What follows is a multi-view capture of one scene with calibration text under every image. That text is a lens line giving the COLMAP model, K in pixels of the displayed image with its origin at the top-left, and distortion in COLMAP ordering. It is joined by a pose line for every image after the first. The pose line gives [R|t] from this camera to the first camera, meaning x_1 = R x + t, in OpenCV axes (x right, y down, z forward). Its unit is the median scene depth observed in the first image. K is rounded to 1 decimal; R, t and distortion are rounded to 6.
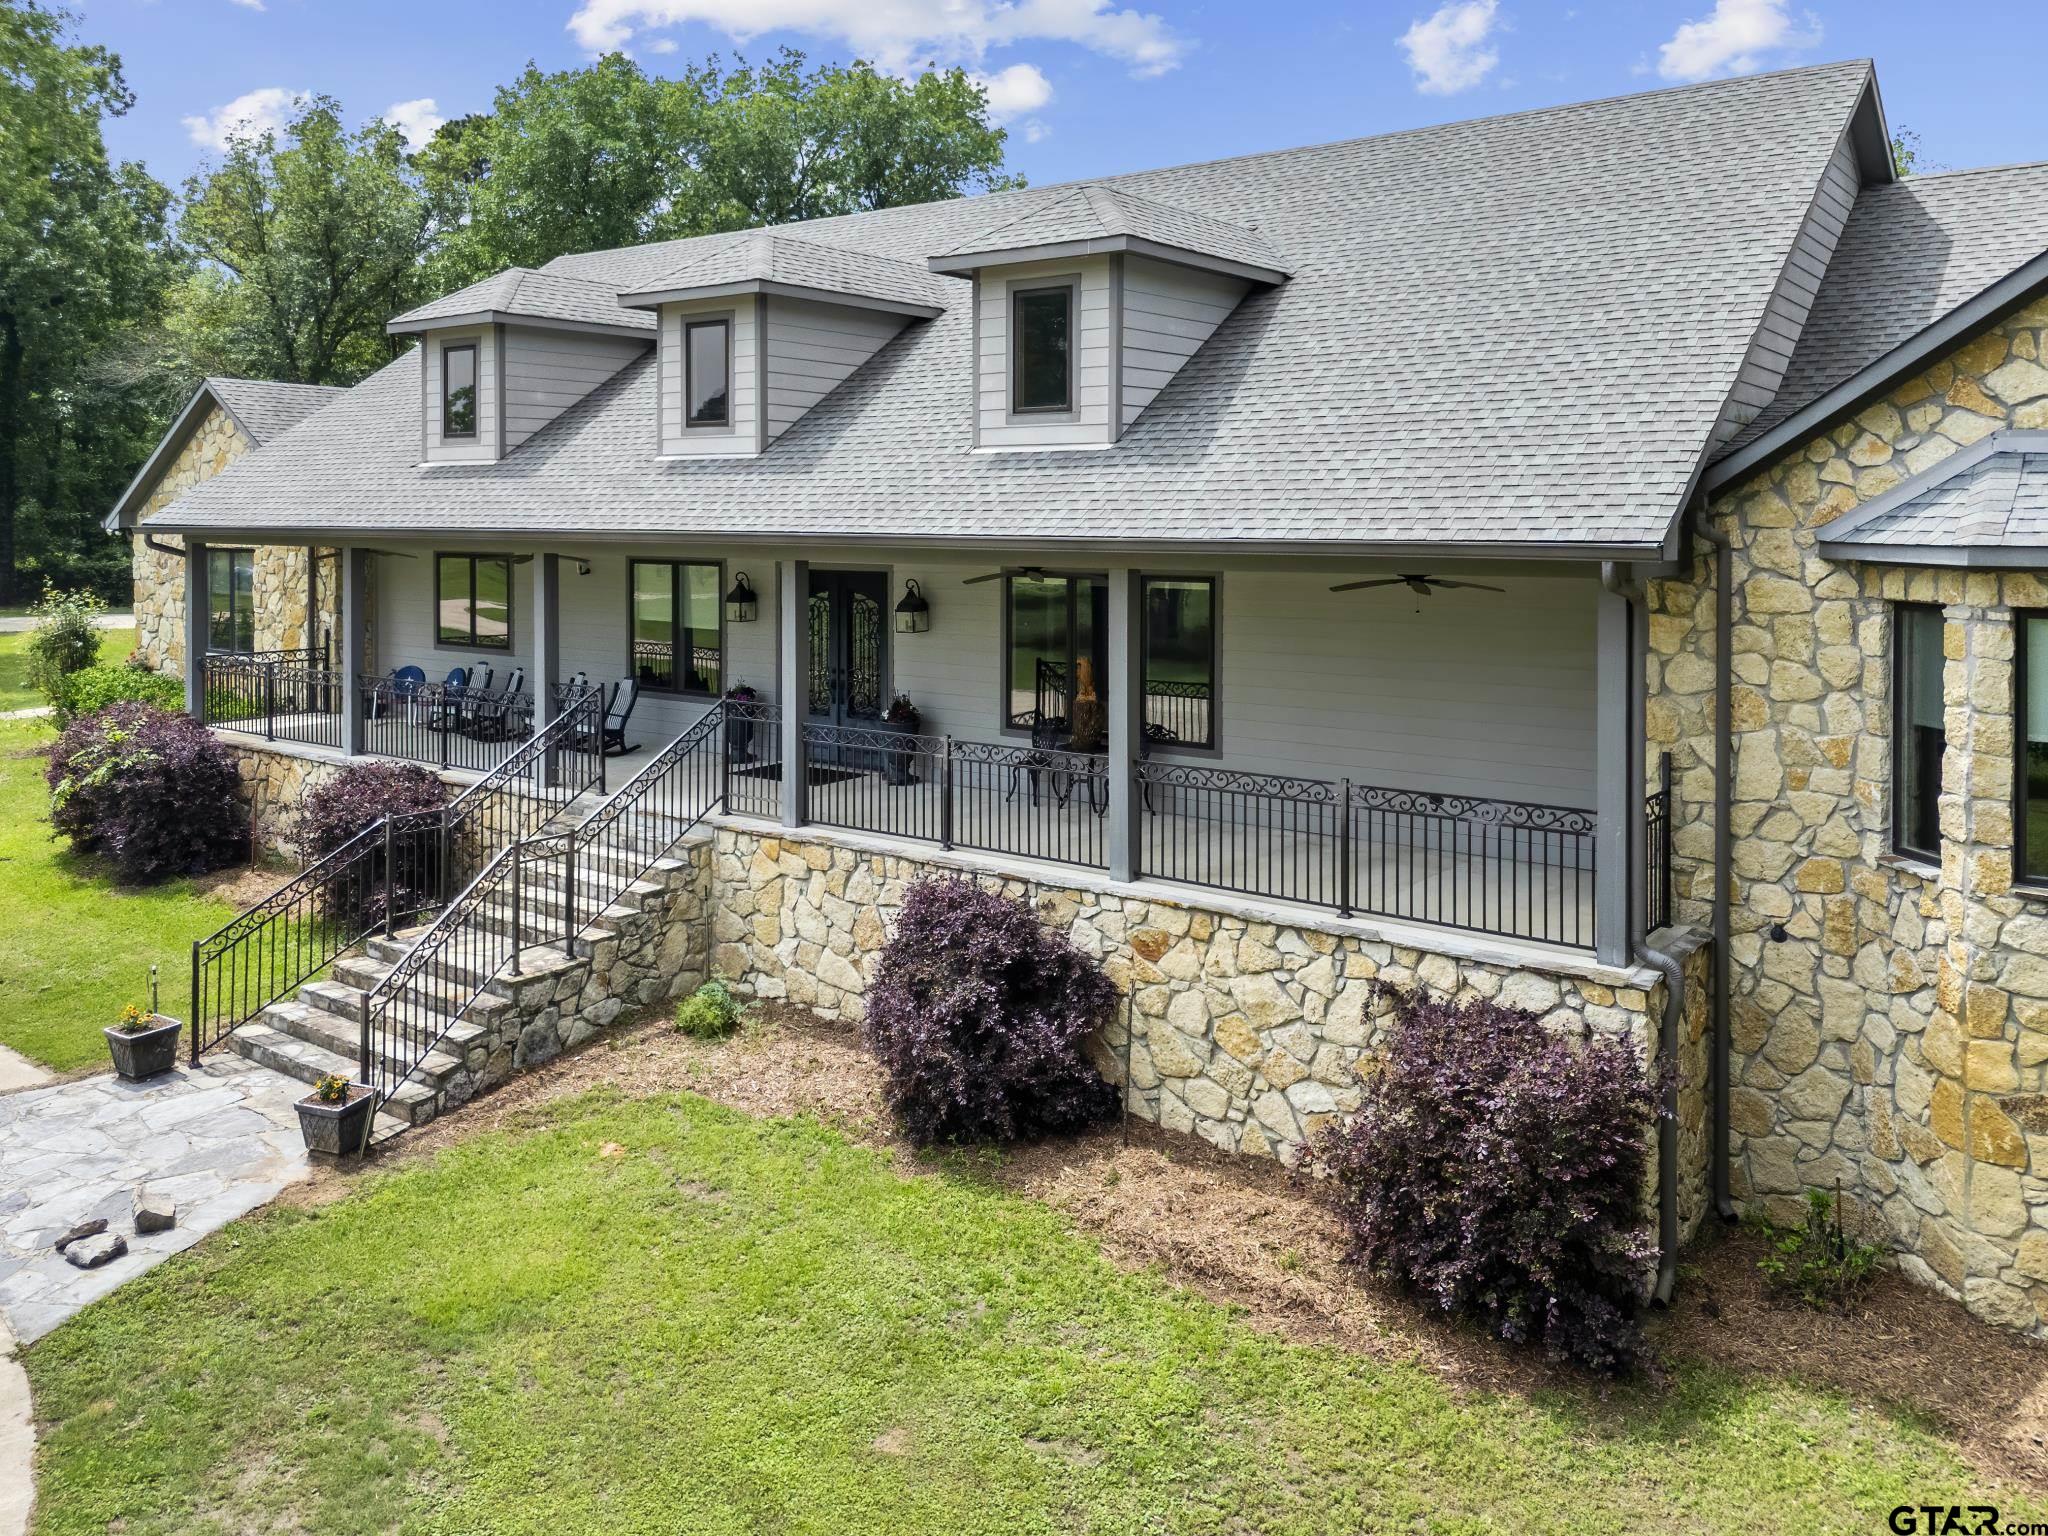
lens RADIAL K [[1606.0, 0, 1022.4], [0, 1606.0, 514.1], [0, 0, 1]] dist [0.037480, -0.005398]
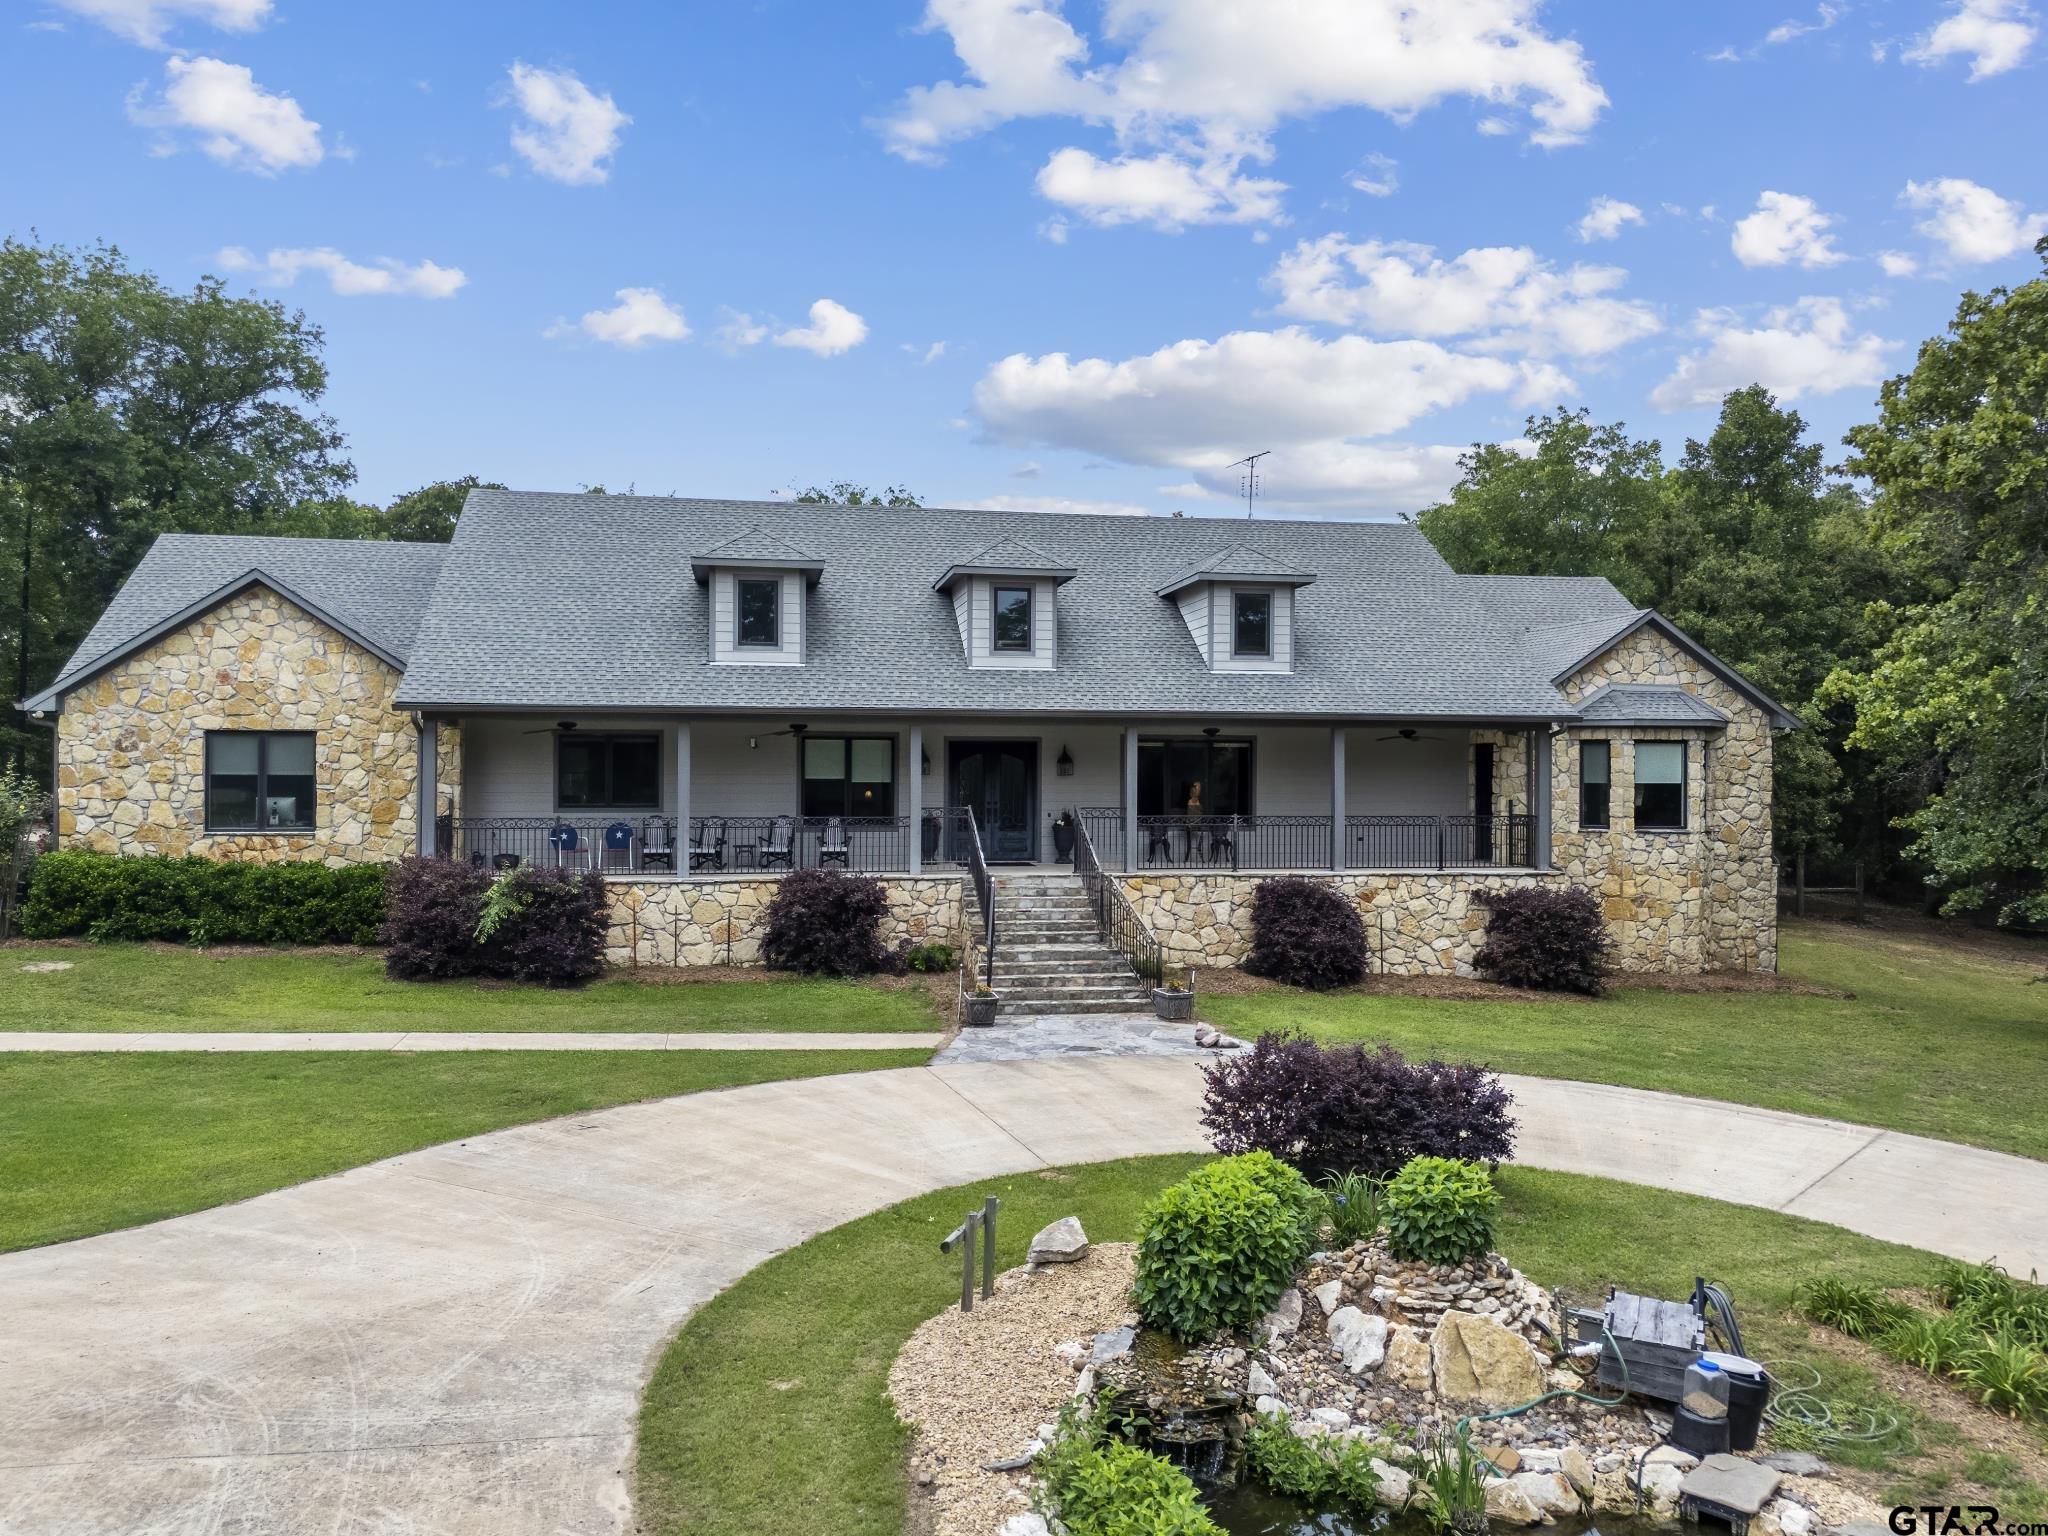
lens RADIAL K [[1595.5, 0, 1030.6], [0, 1595.5, 721.6], [0, 0, 1]] dist [0.062930, -0.005927]
pose [[0.667167, 0.021709, 0.744592, -2.071939], [-0.003781, 0.999661, -0.025758, 0.090237], [-0.744899, 0.014370, 0.667023, -0.163650]]
